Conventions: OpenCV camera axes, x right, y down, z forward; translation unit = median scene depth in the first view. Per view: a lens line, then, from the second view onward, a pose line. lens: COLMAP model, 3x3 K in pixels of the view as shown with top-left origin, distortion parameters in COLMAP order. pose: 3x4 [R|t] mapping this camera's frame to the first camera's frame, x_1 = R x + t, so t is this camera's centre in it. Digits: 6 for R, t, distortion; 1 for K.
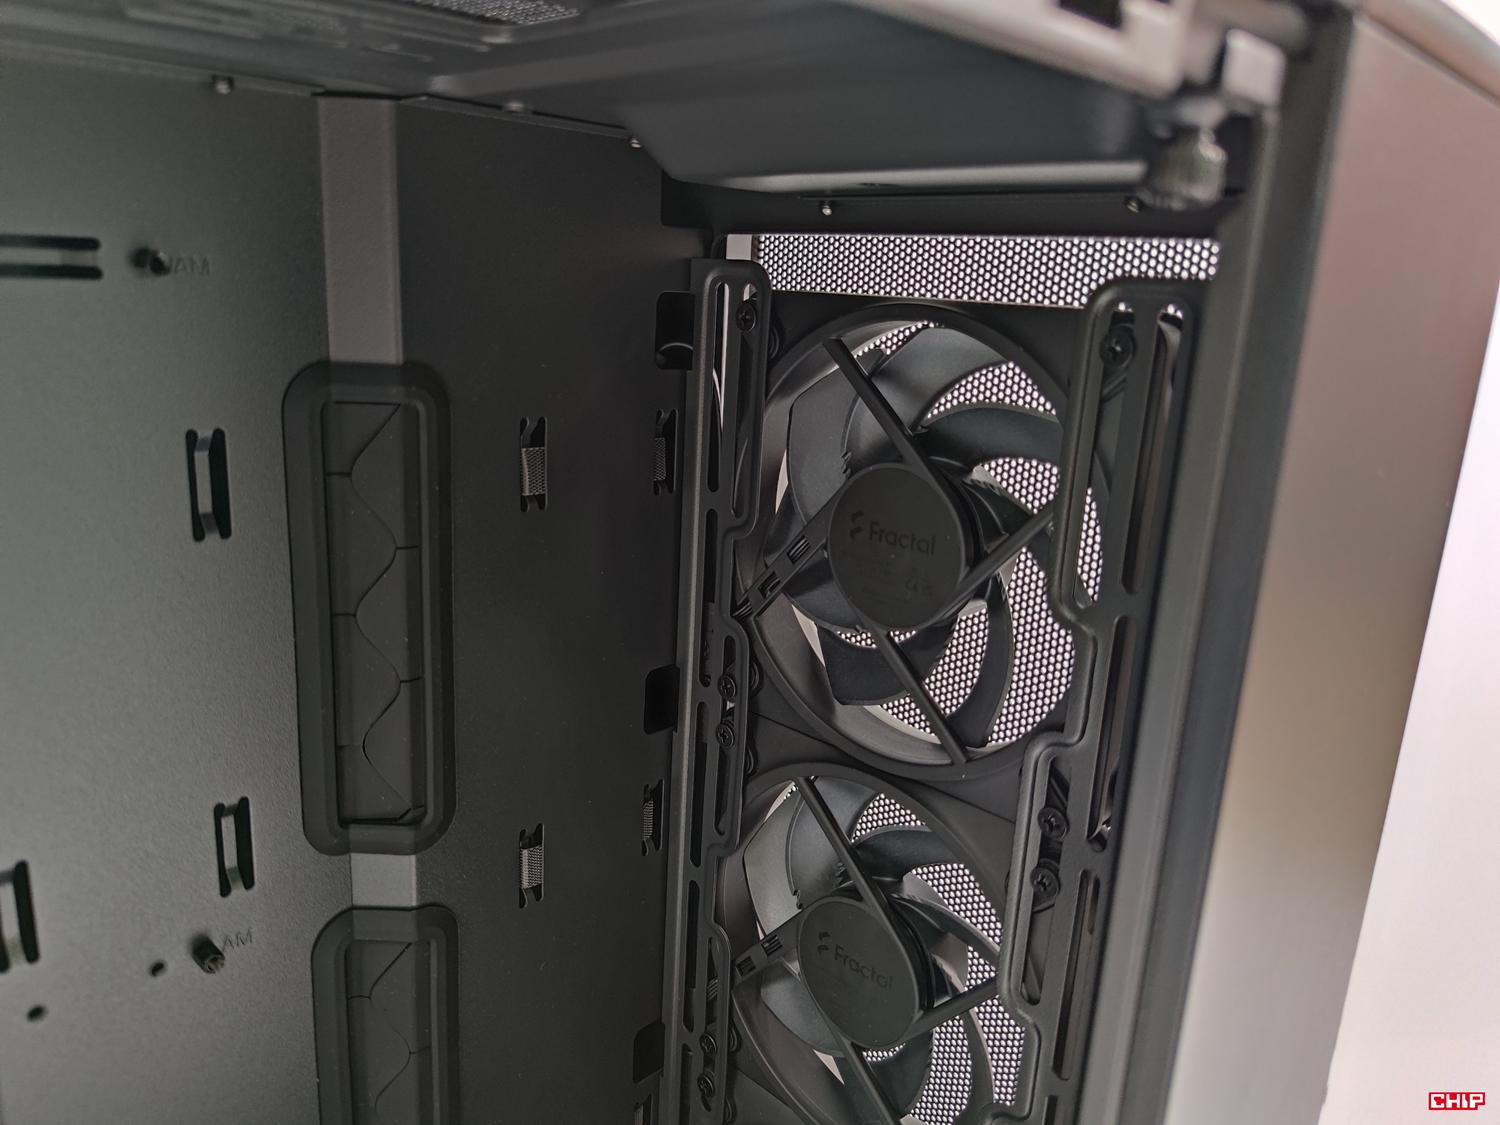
lens RADIAL K [[1091.2, 0, 735.3], [0, 1091.2, 562.2], [0, 0, 1]] dist [0.064847, -0.107088]
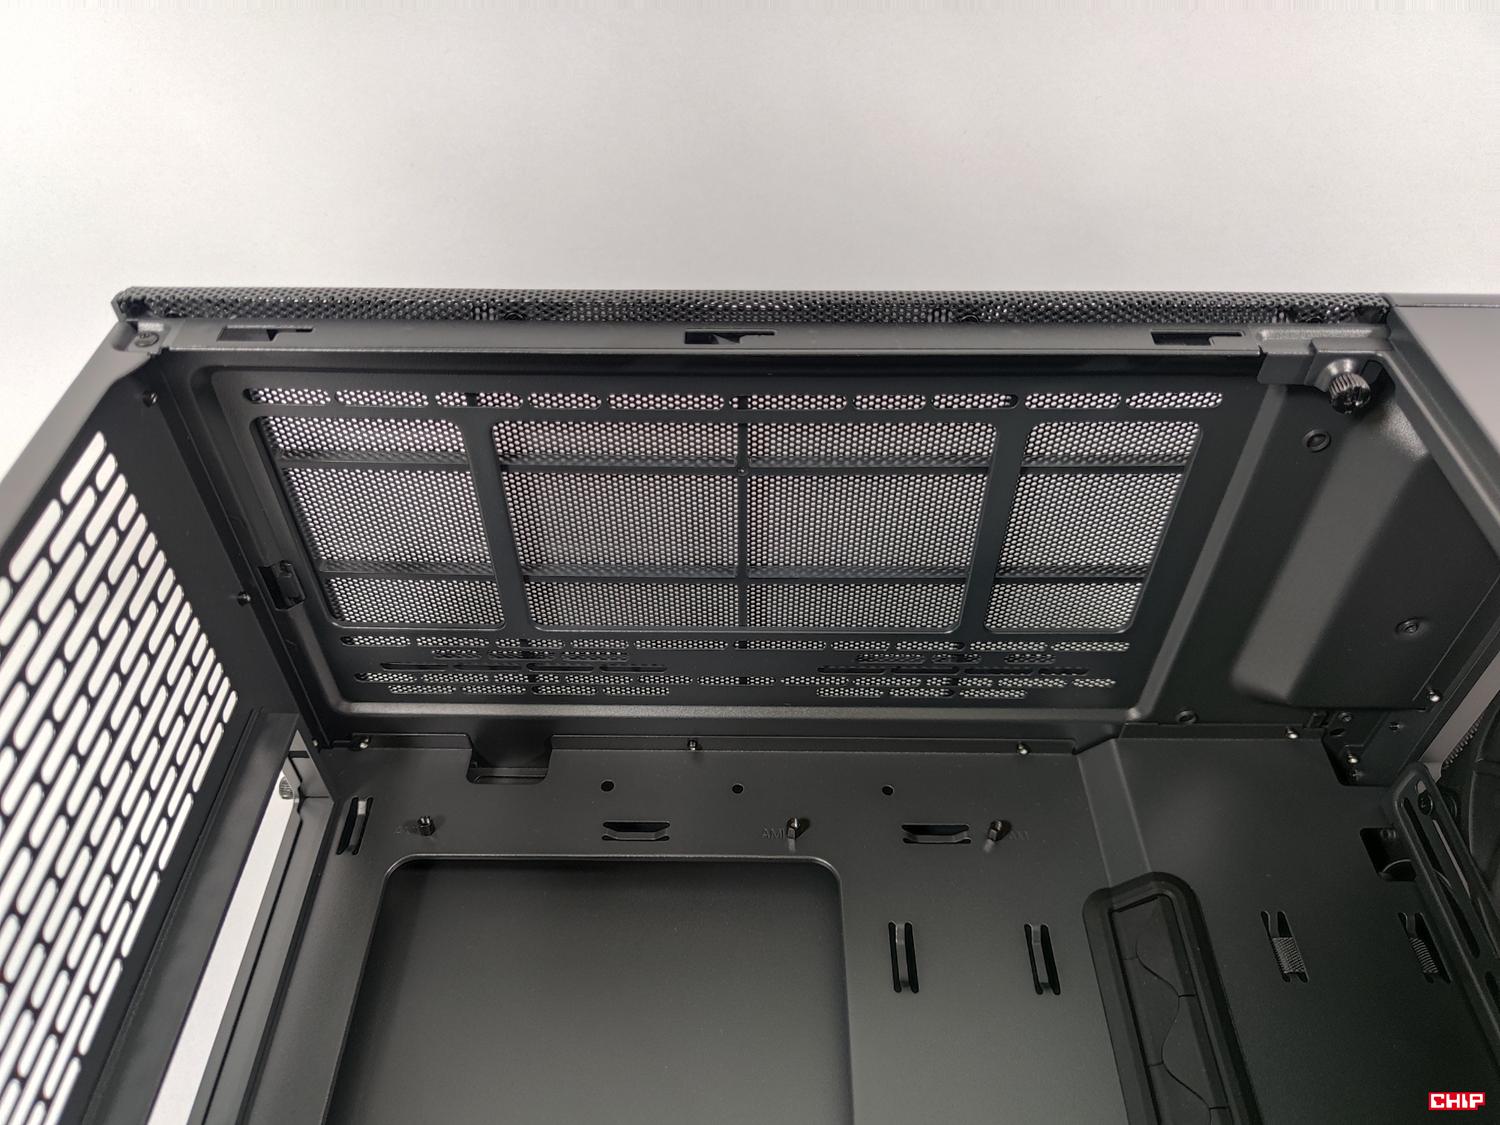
lens RADIAL K [[1108.7, 0, 726.9], [0, 1108.7, 554.5], [0, 0, 1]] dist [0.029940, -0.055439]
pose [[0.699268, -0.537615, -0.471163, 0.205697], [-0.167404, 0.517620, -0.839074, 0.836841], [0.694982, 0.665612, 0.271956, -0.083472]]
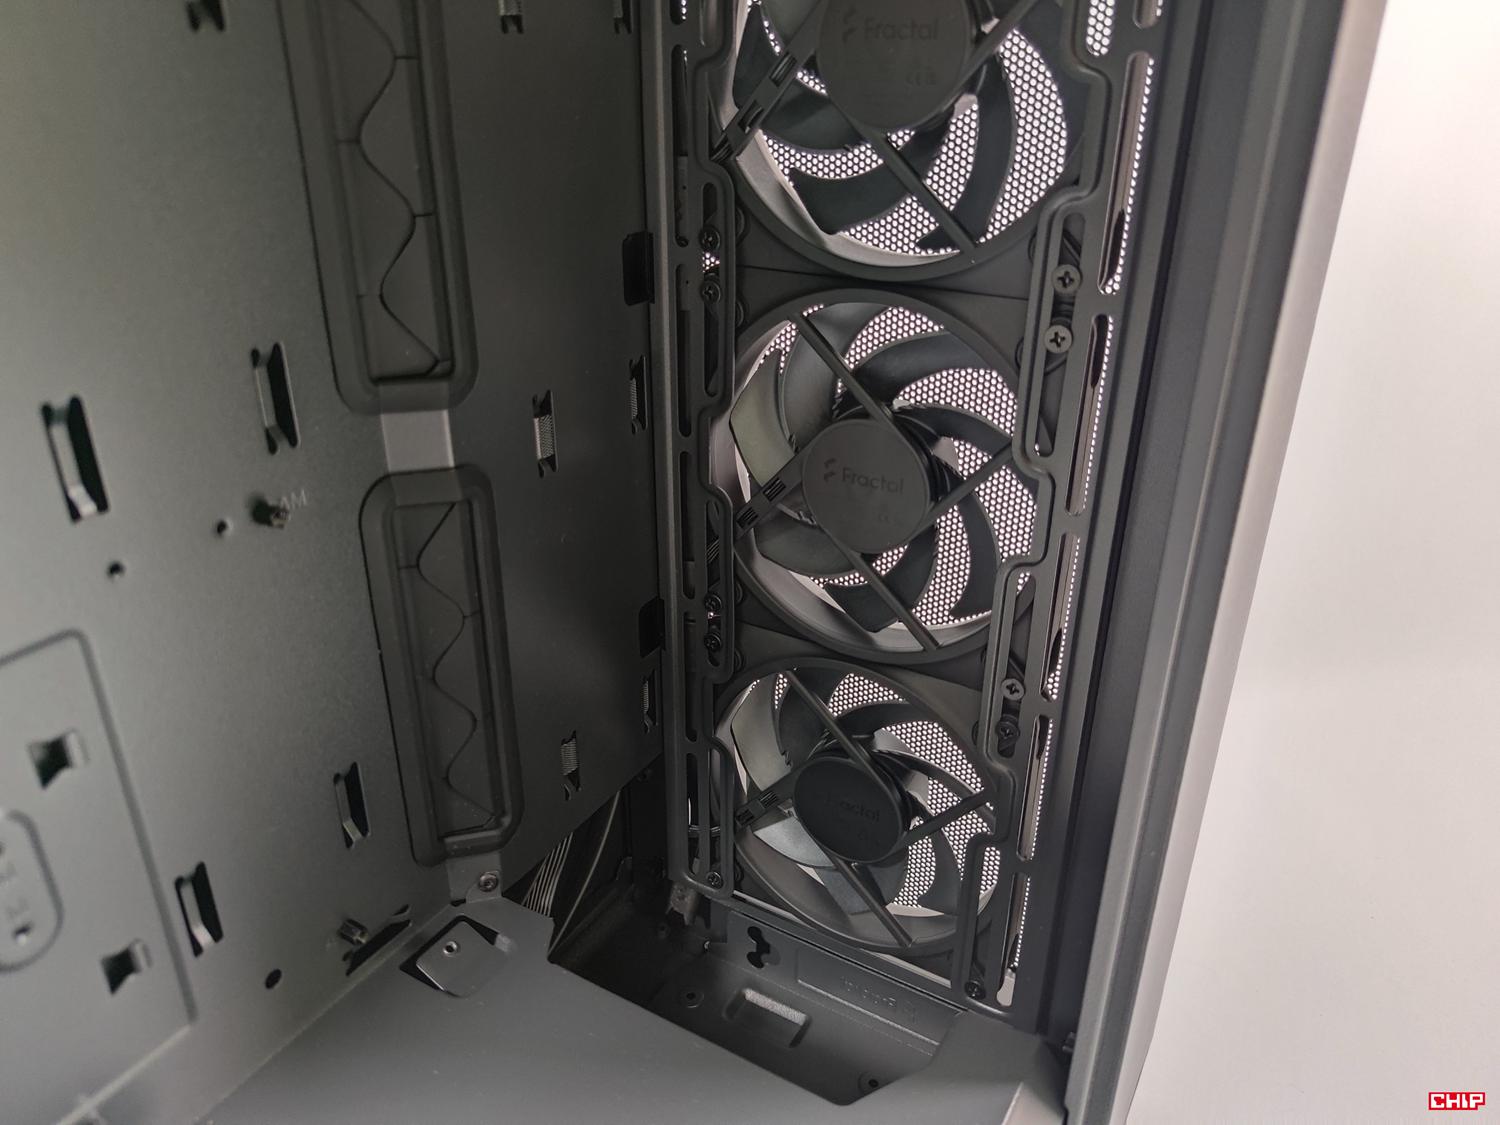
lens RADIAL K [[1091.2, 0, 735.3], [0, 1091.2, 562.2], [0, 0, 1]] dist [0.064847, -0.107088]
pose [[0.966327, -0.146793, 0.211339, -0.265376], [0.103481, 0.973666, 0.203139, 0.220897], [-0.235593, -0.174429, 0.956070, -0.019615]]
